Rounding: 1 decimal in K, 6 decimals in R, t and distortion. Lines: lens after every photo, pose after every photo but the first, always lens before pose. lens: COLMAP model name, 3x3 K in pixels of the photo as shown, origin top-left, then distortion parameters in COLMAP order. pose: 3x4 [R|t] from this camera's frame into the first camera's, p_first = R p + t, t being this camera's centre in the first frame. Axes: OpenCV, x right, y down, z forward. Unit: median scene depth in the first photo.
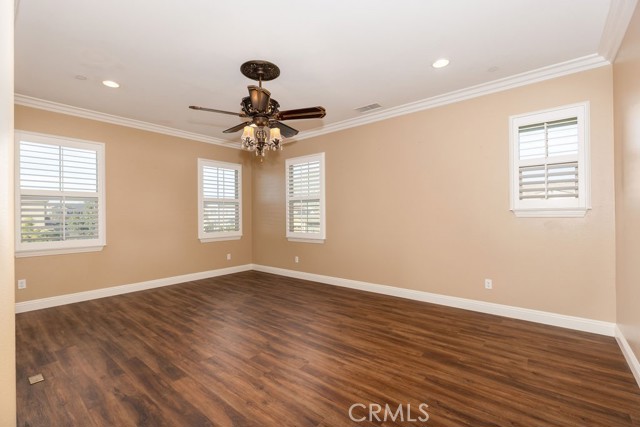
lens RADIAL K [[286.7, 0, 320.1], [0, 286.7, 214.6], [0, 0, 1]] dist [-0.027037, -0.000410]
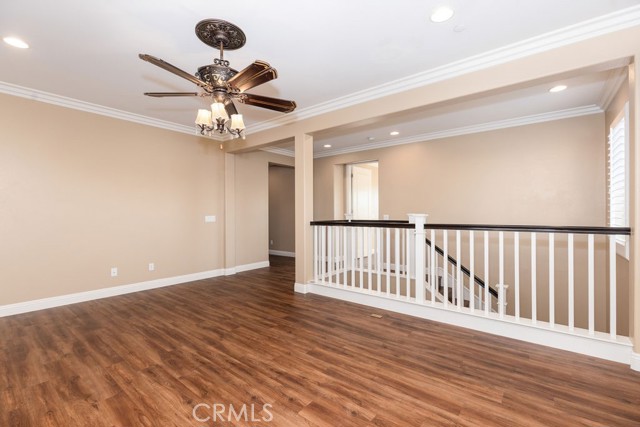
lens RADIAL K [[286.7, 0, 319.2], [0, 286.7, 213.4], [0, 0, 1]] dist [-0.027037, -0.000410]
pose [[-0.999900, 0.005693, -0.012929, -0.523917], [0.005742, 0.999977, -0.003725, 0.007349], [0.012908, -0.003799, -0.999909, 2.029388]]
